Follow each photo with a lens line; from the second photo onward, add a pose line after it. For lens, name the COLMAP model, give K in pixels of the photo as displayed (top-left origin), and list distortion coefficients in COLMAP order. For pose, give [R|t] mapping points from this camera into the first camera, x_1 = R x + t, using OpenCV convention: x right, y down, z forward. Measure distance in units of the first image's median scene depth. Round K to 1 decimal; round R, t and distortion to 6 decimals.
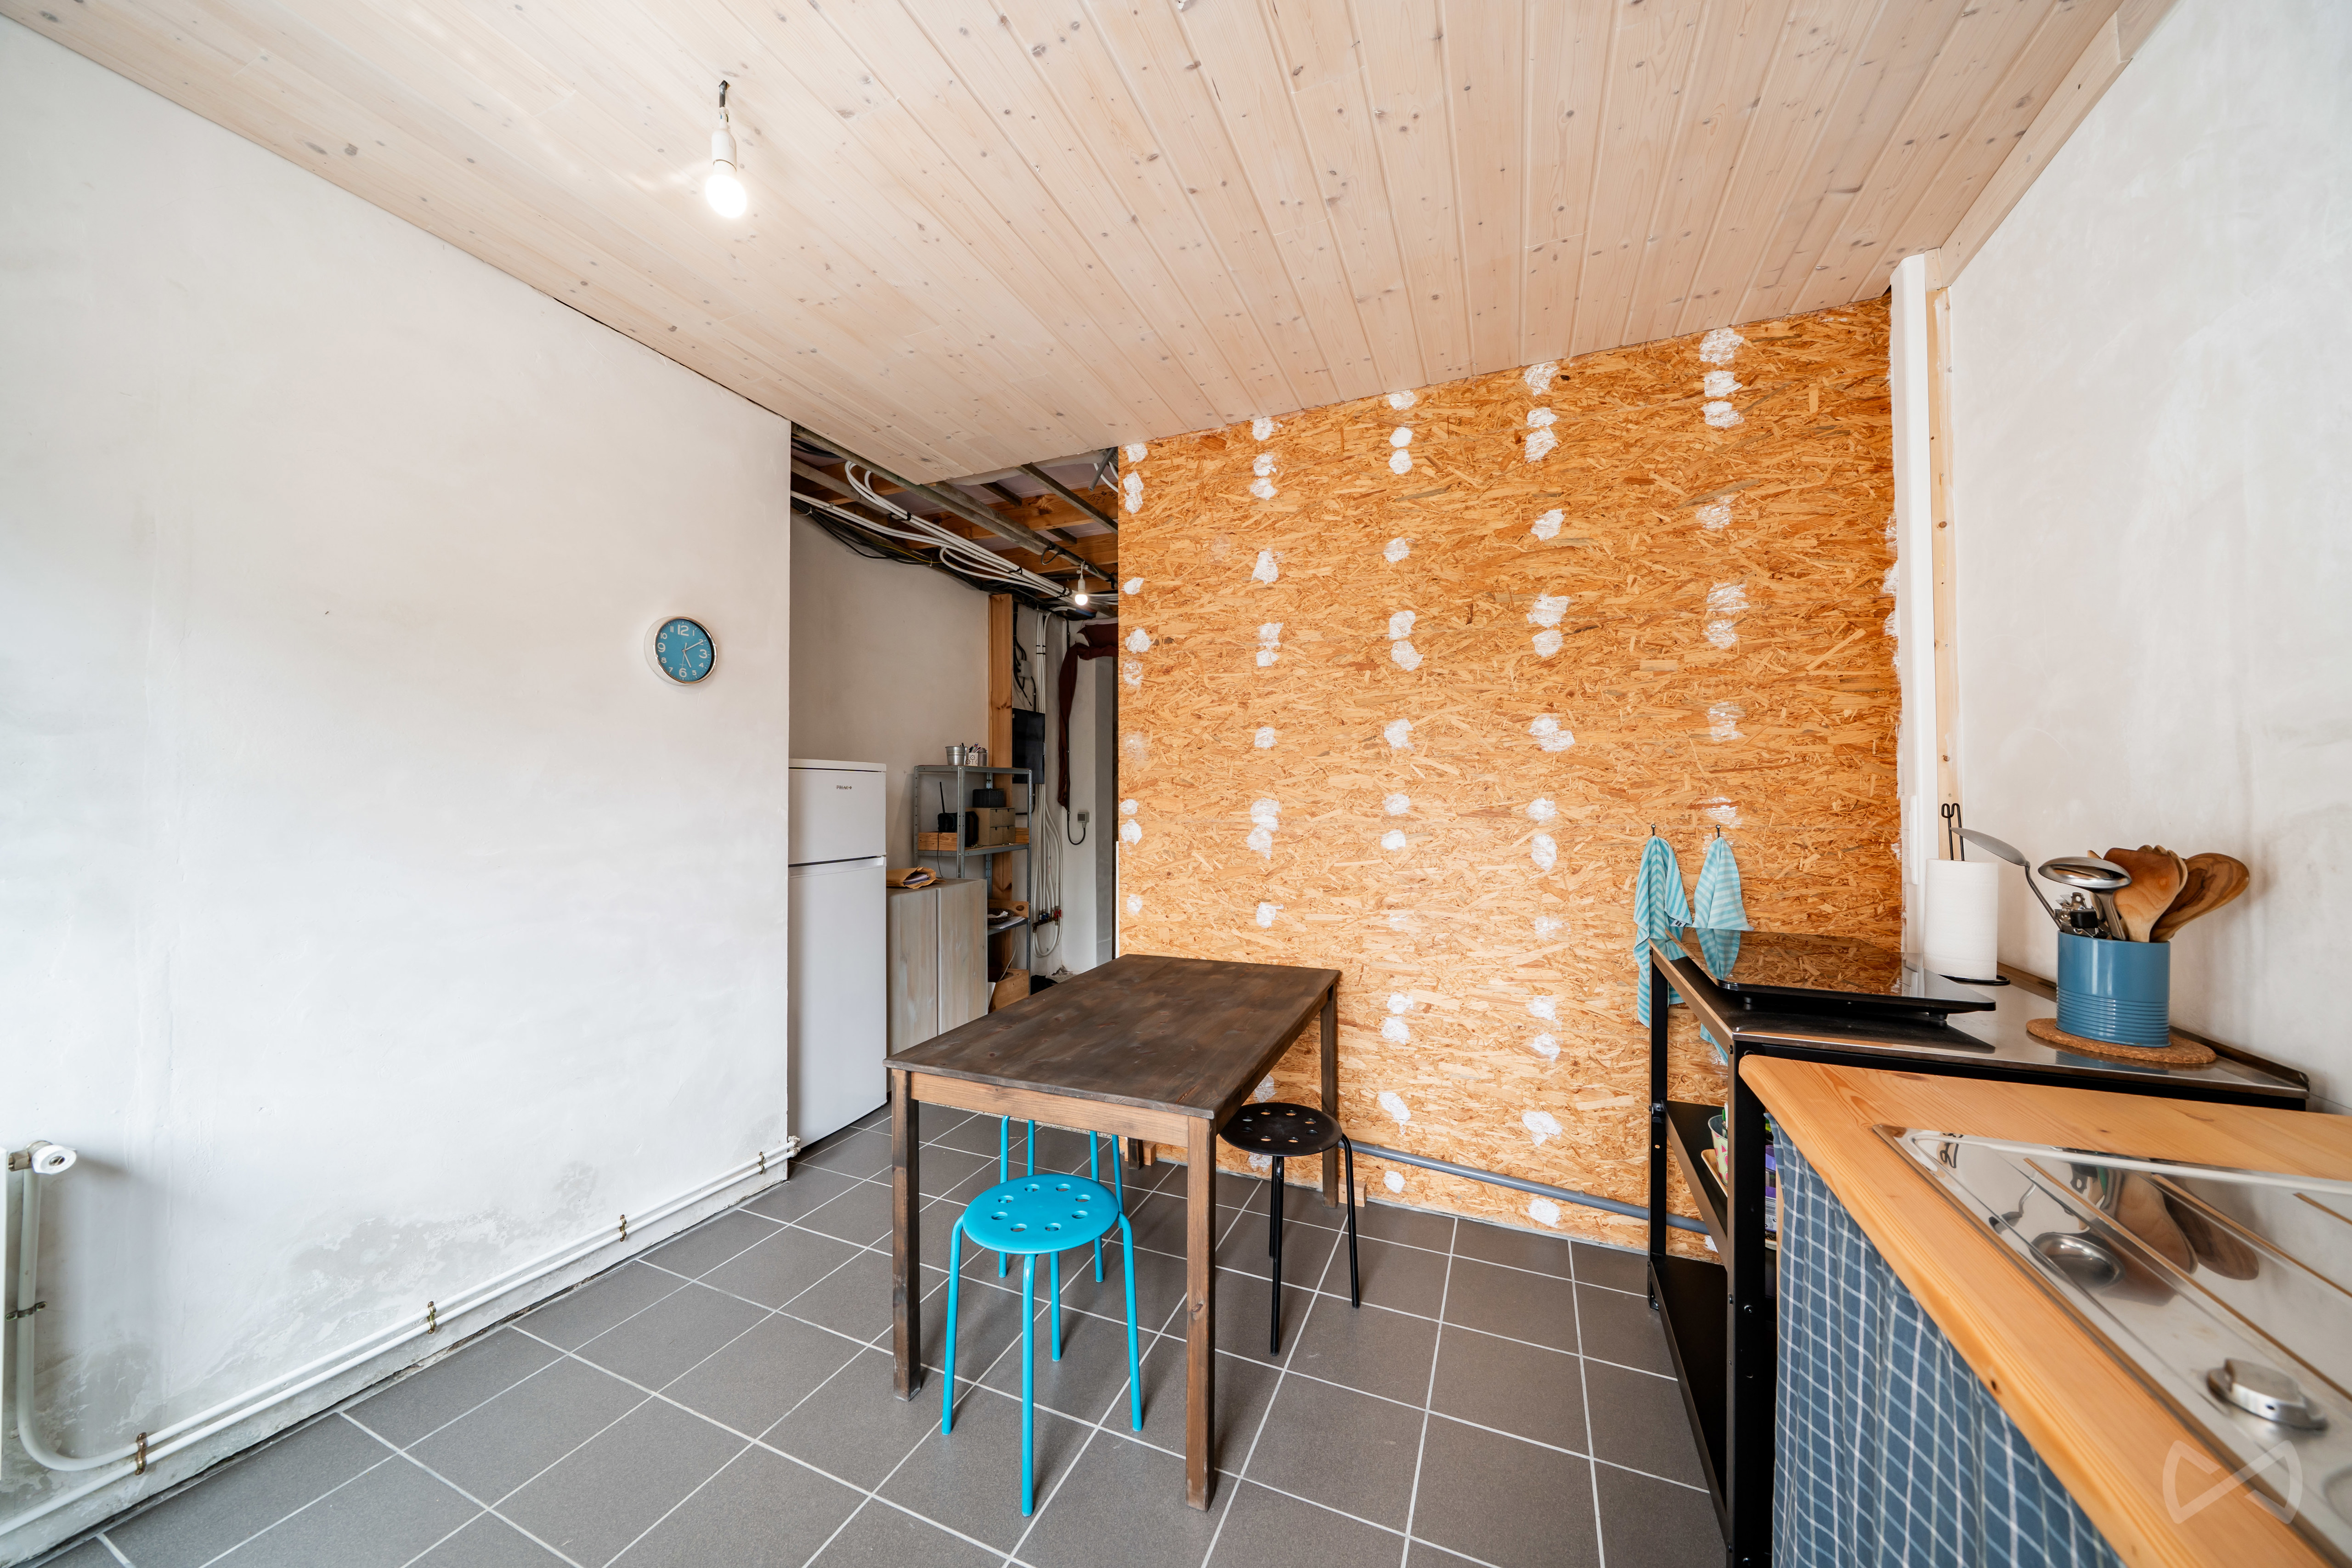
lens RADIAL K [[802.4, 0, 1169.4], [0, 802.4, 784.1], [0, 0, 1]] dist [-0.005779, 0.000215]
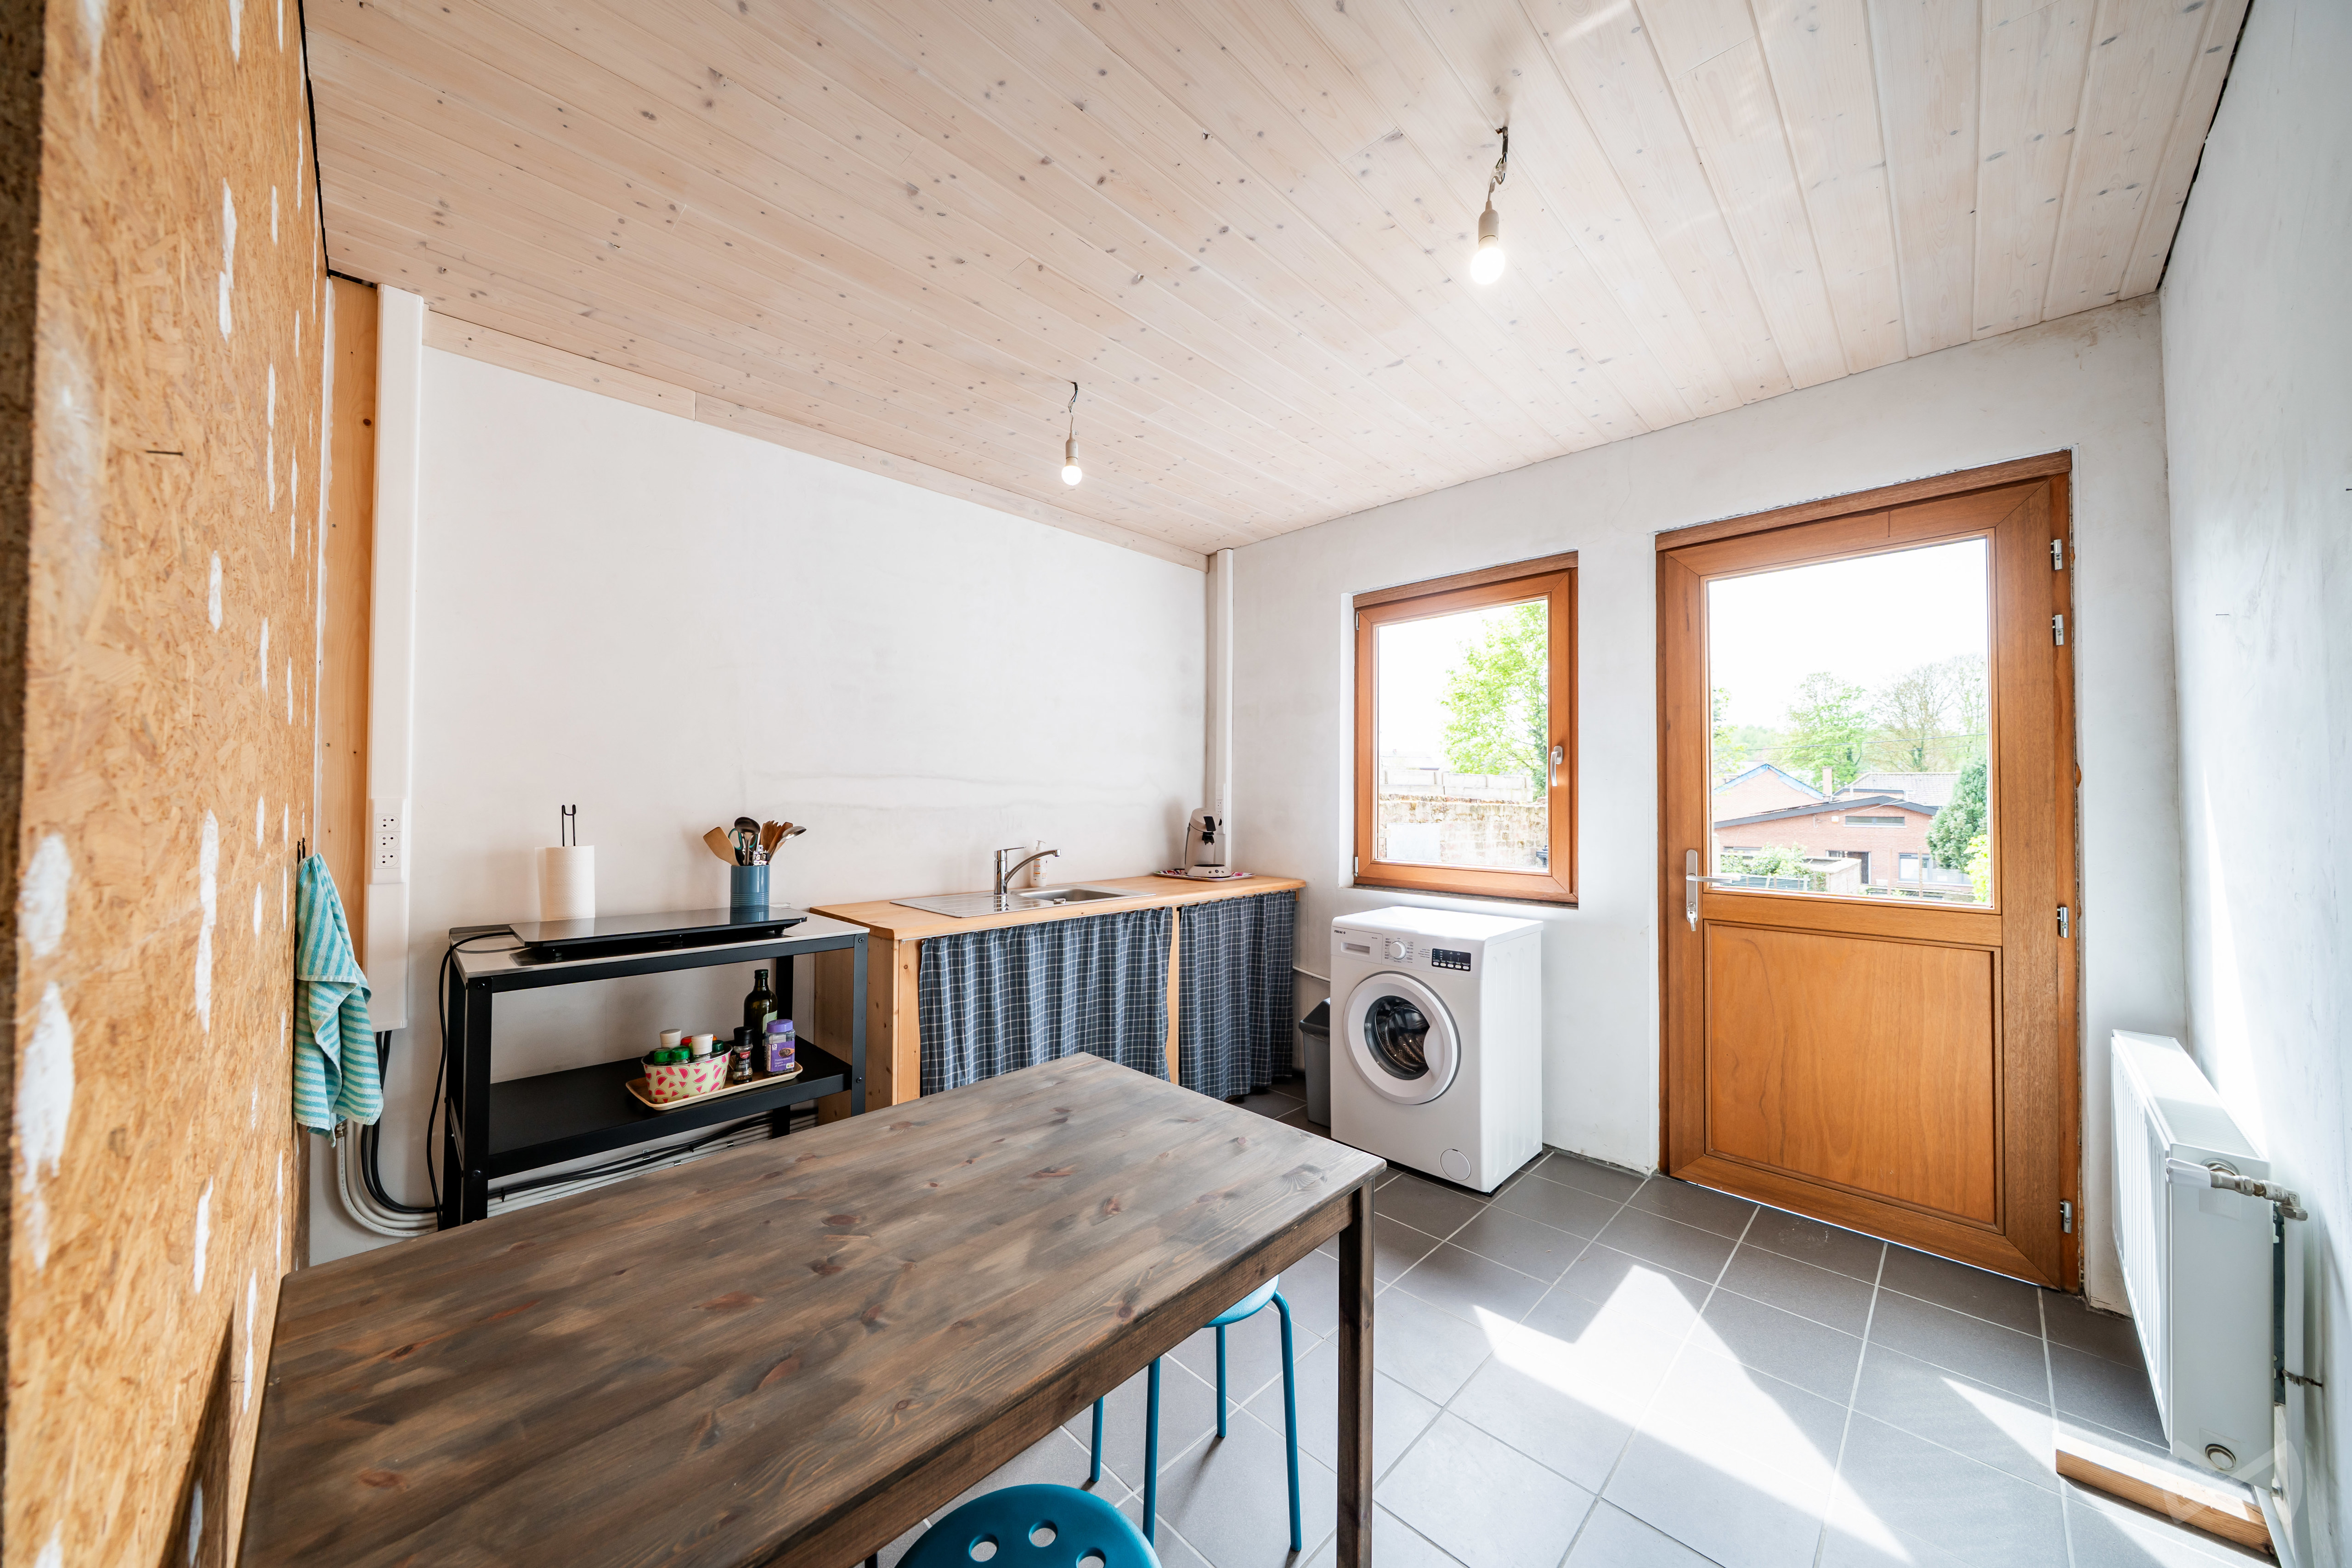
lens RADIAL K [[802.4, 0, 1169.4], [0, 802.4, 784.1], [0, 0, 1]] dist [-0.005779, 0.000215]
pose [[-0.929355, 0.005668, 0.369144, -0.431363], [-0.003712, 0.999688, -0.024697, 0.017025], [-0.369169, -0.024323, -0.929044, 1.719799]]
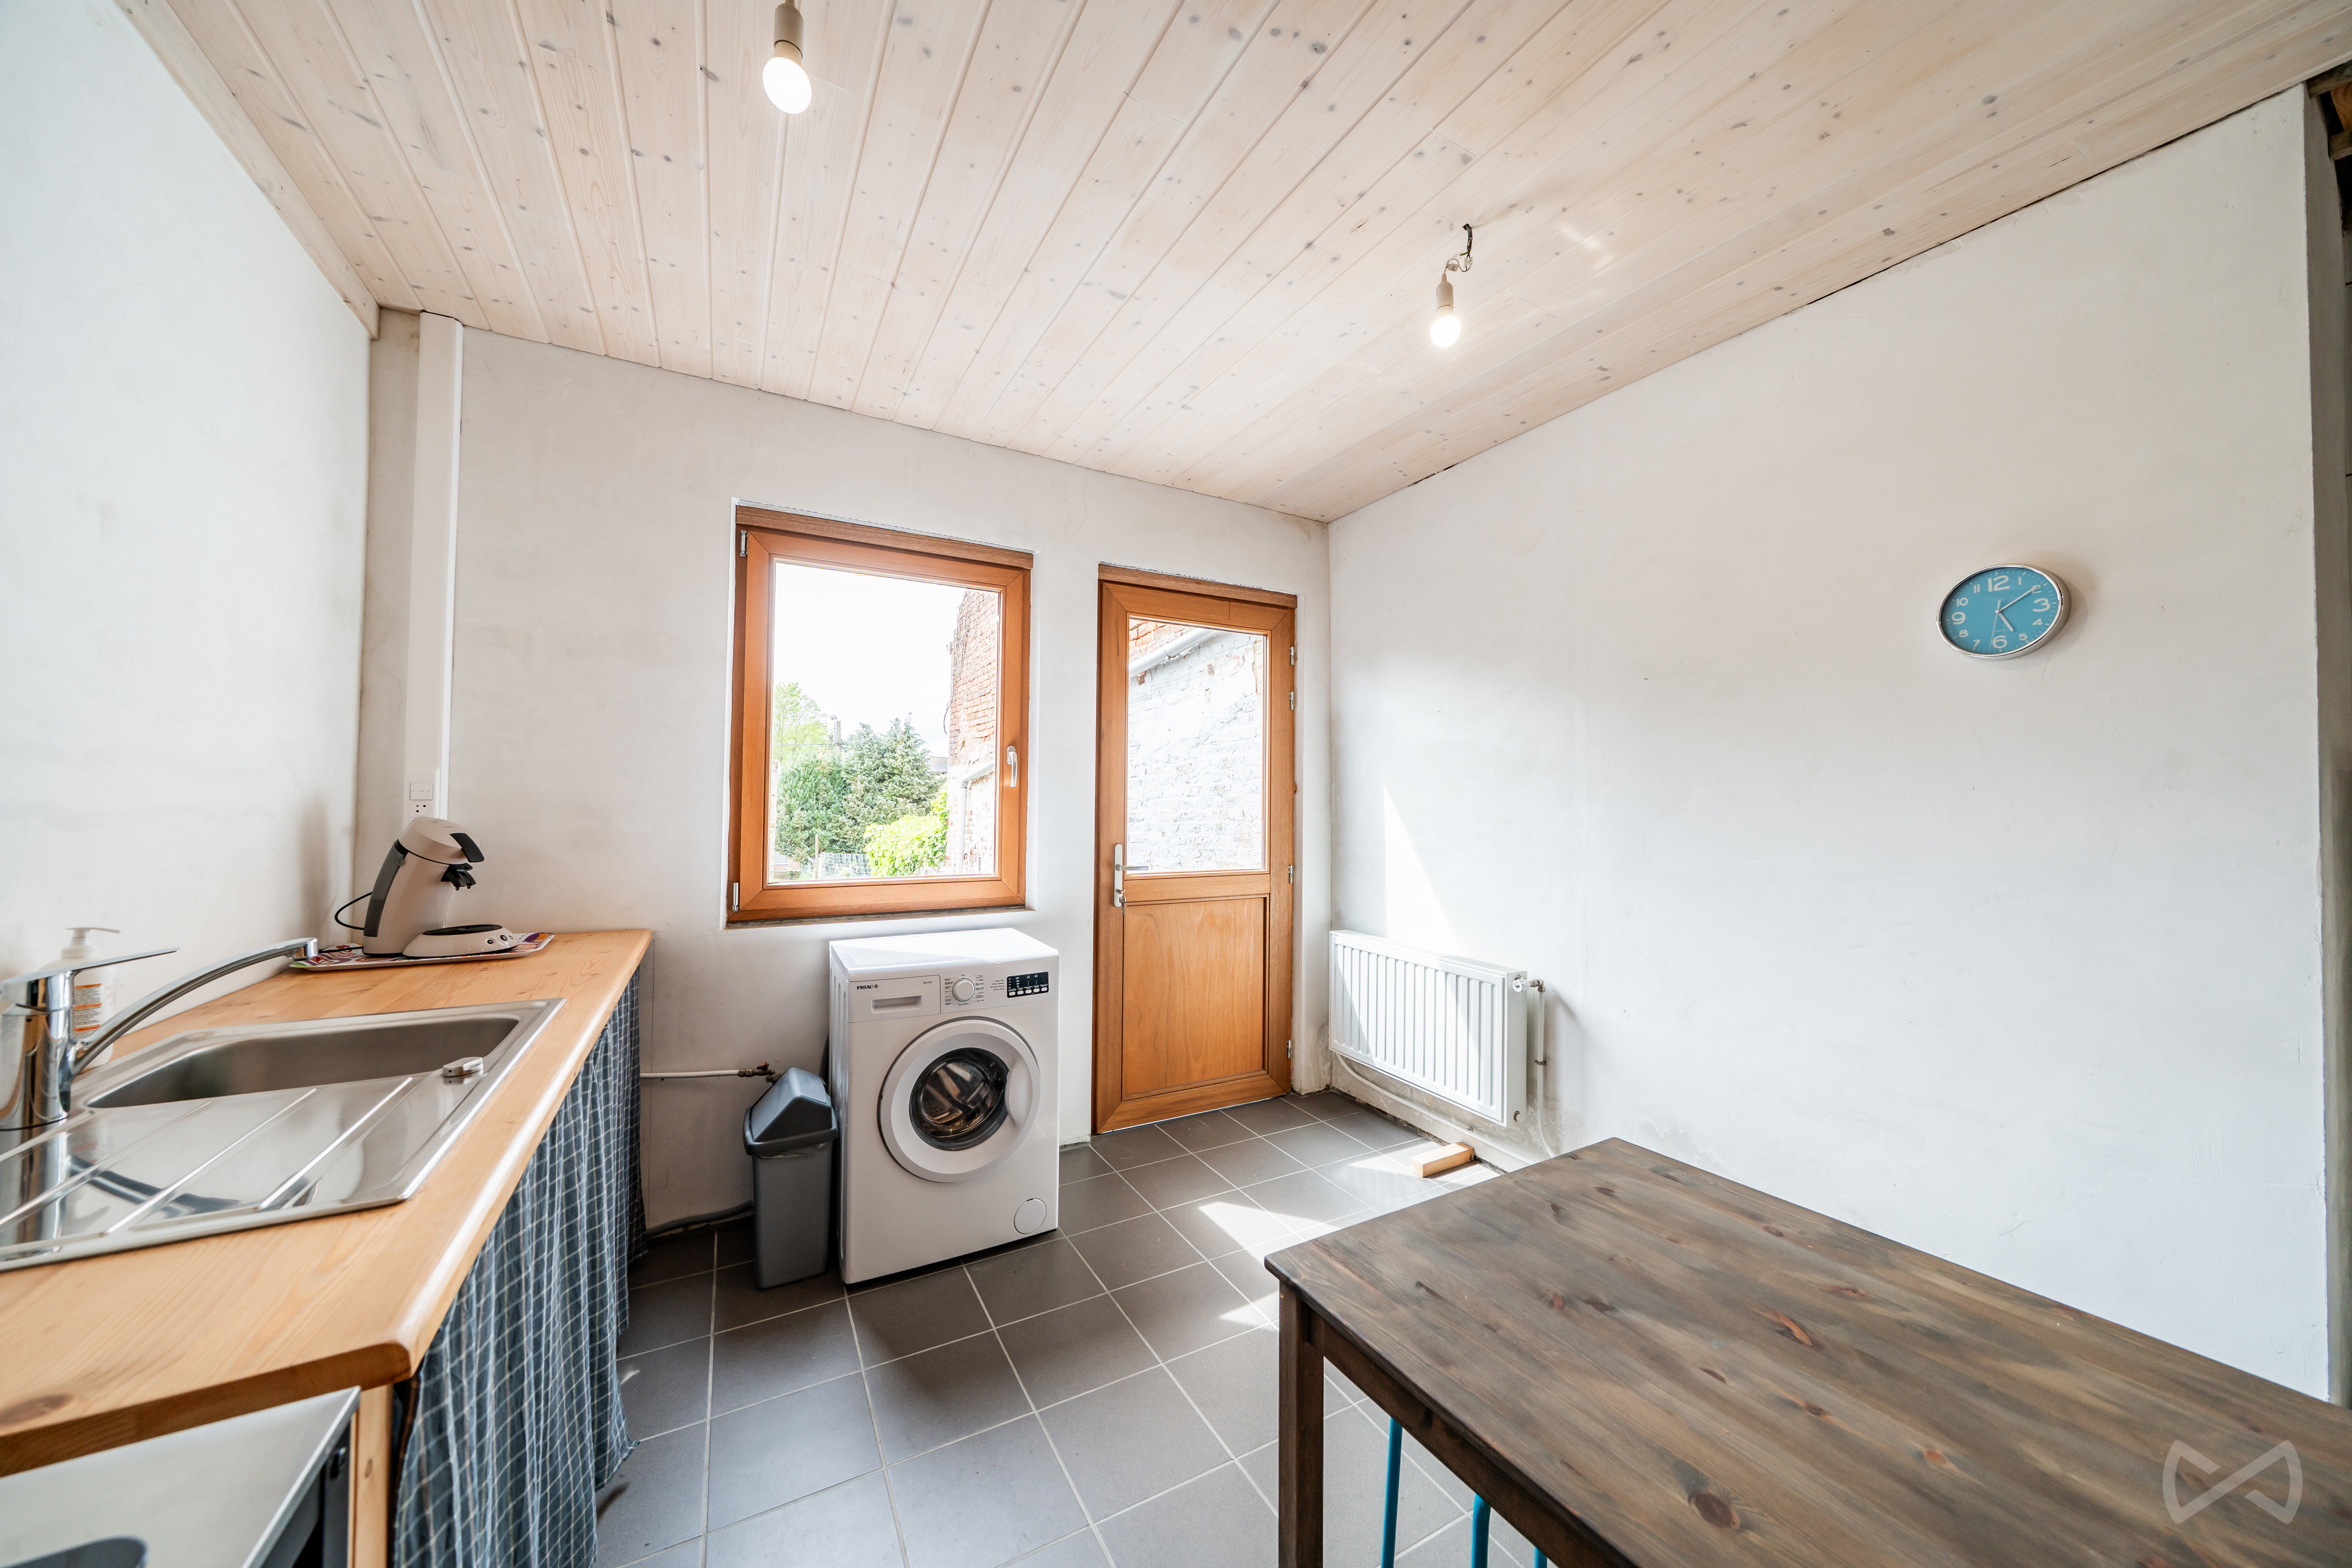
lens RADIAL K [[802.4, 0, 1169.4], [0, 802.4, 784.1], [0, 0, 1]] dist [-0.005779, 0.000215]
pose [[-0.607522, -0.016627, -0.794129, 0.548567], [-0.000024, 0.999781, -0.020914, 0.005040], [0.794303, -0.012687, -0.607389, 1.110984]]
